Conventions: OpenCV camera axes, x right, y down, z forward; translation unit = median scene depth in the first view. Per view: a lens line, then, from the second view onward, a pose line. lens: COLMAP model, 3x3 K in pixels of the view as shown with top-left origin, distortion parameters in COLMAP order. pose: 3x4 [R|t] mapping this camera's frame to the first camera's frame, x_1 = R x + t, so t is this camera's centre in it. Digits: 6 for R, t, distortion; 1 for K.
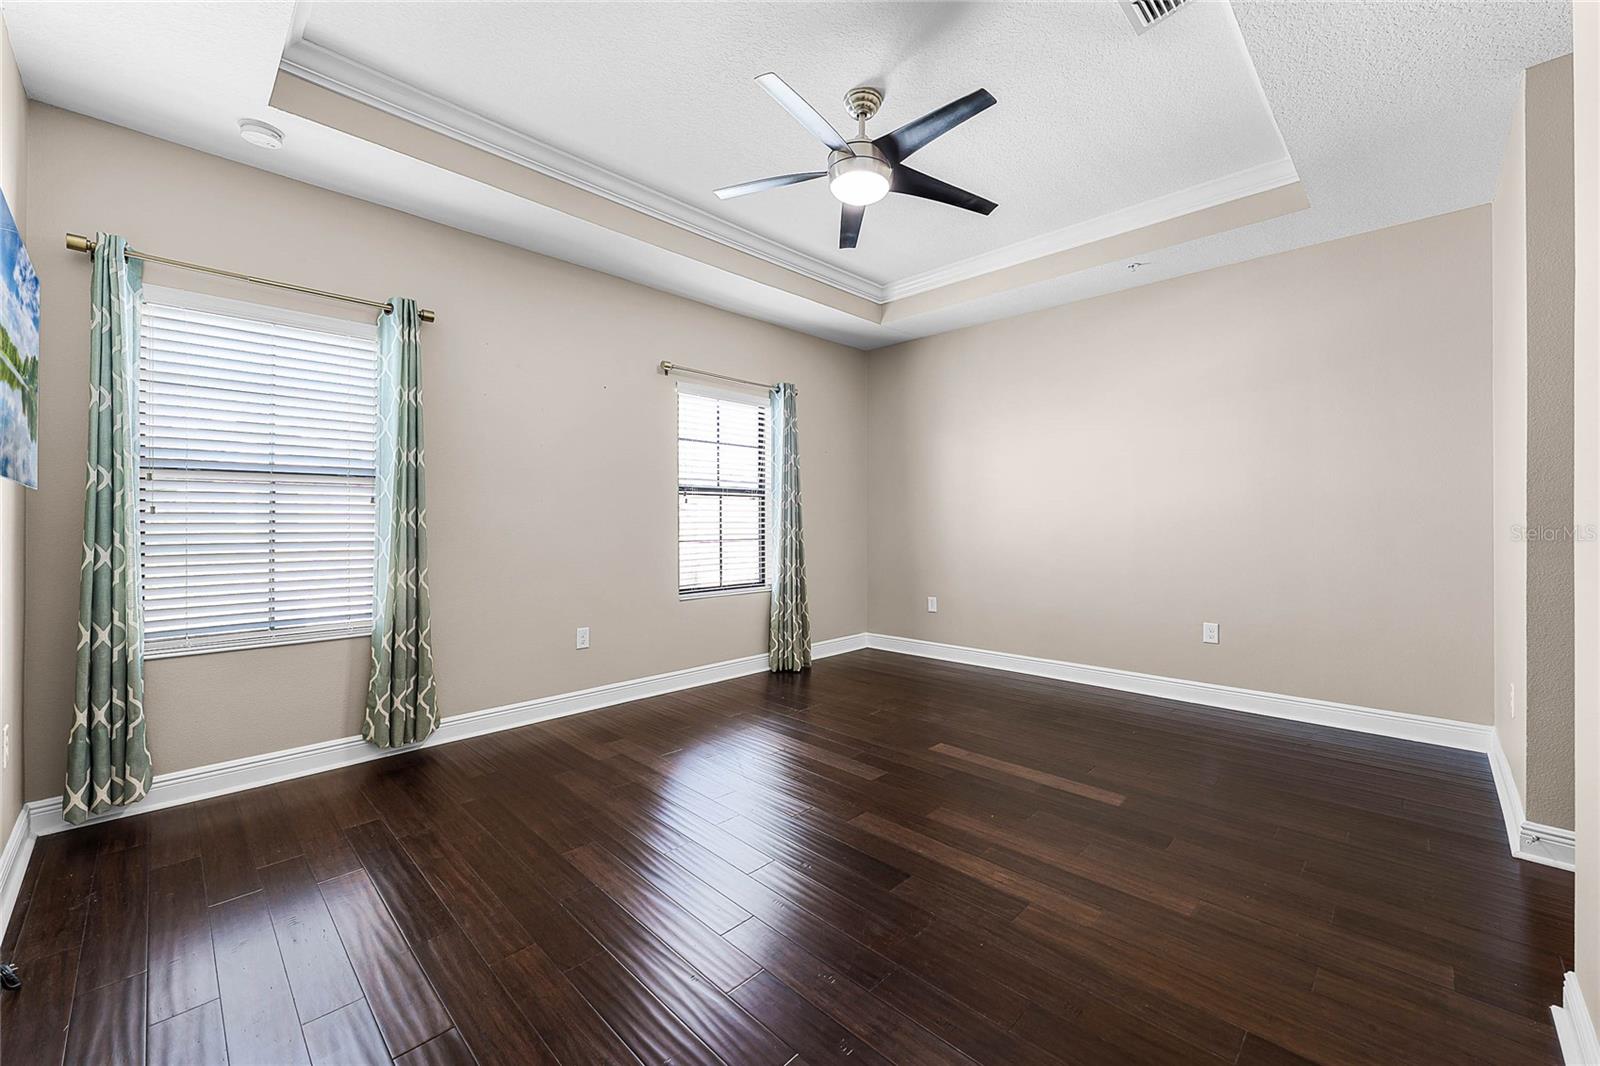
lens RADIAL K [[651.2, 0, 815.0], [0, 651.2, 527.6], [0, 0, 1]] dist [-0.004330, -0.000432]
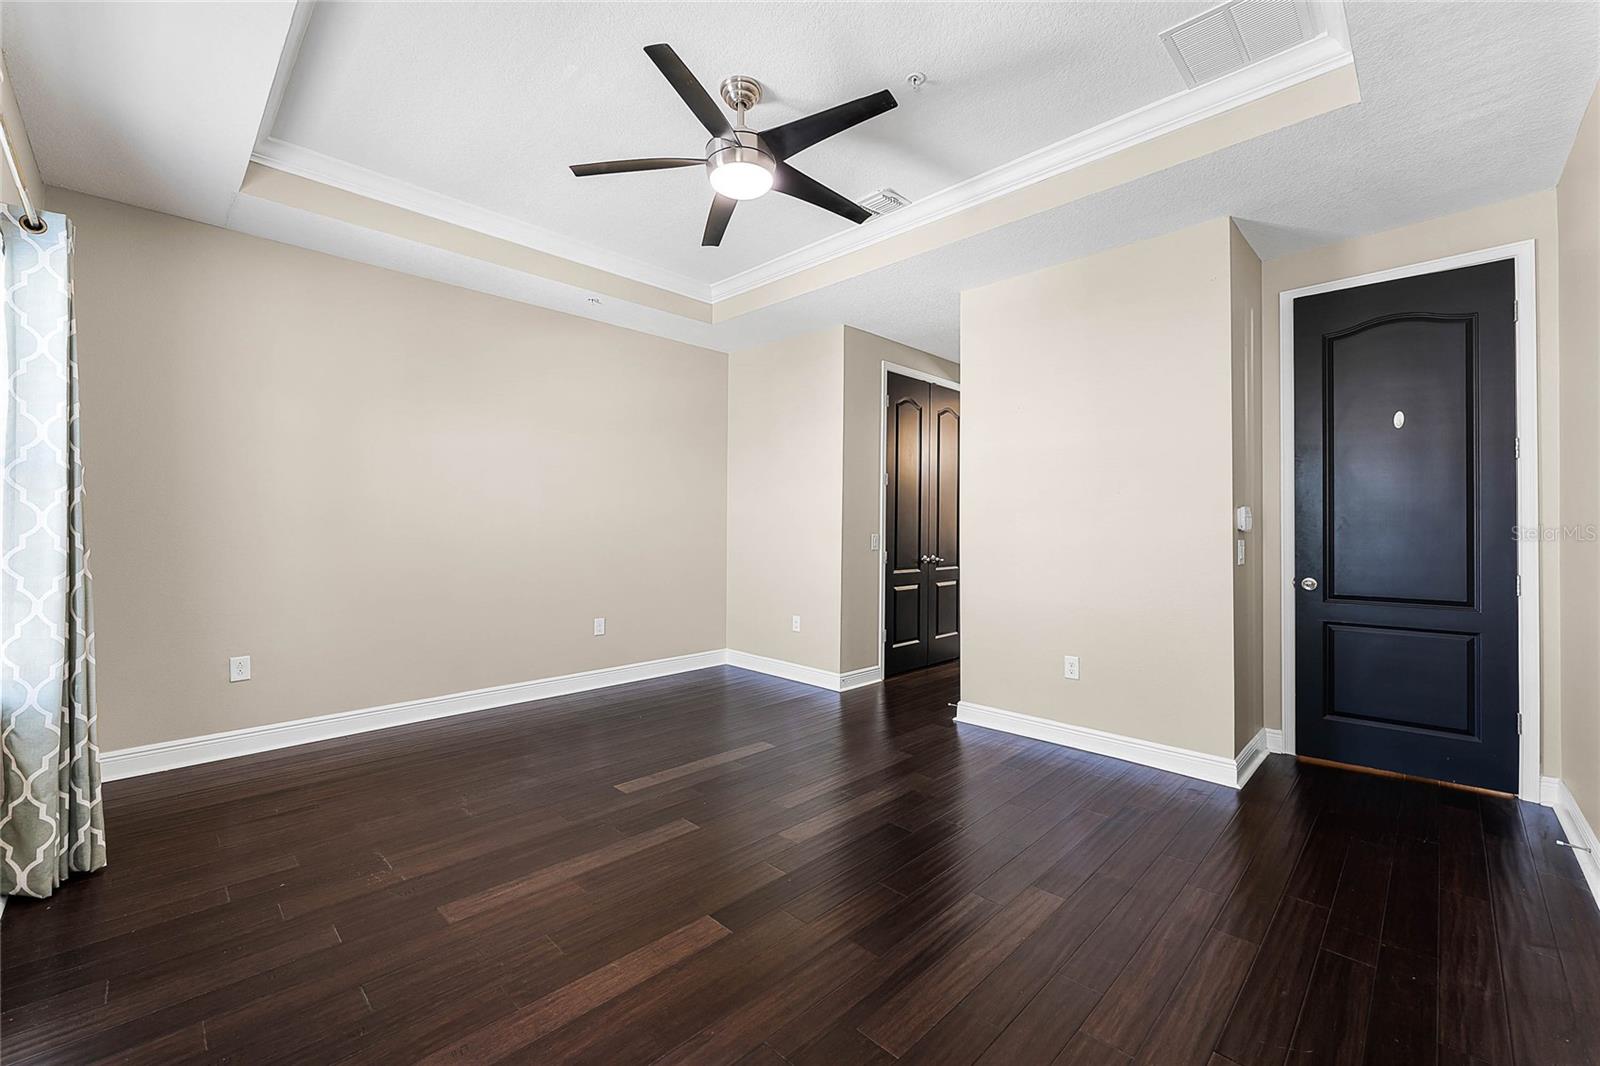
lens RADIAL K [[651.2, 0, 815.8], [0, 651.2, 528.2], [0, 0, 1]] dist [-0.004330, -0.000432]
pose [[-0.007549, -0.000398, 0.999971, -0.672599], [0.004543, 0.999990, 0.000432, -0.020236], [-0.999961, 0.004546, -0.007547, 0.698915]]
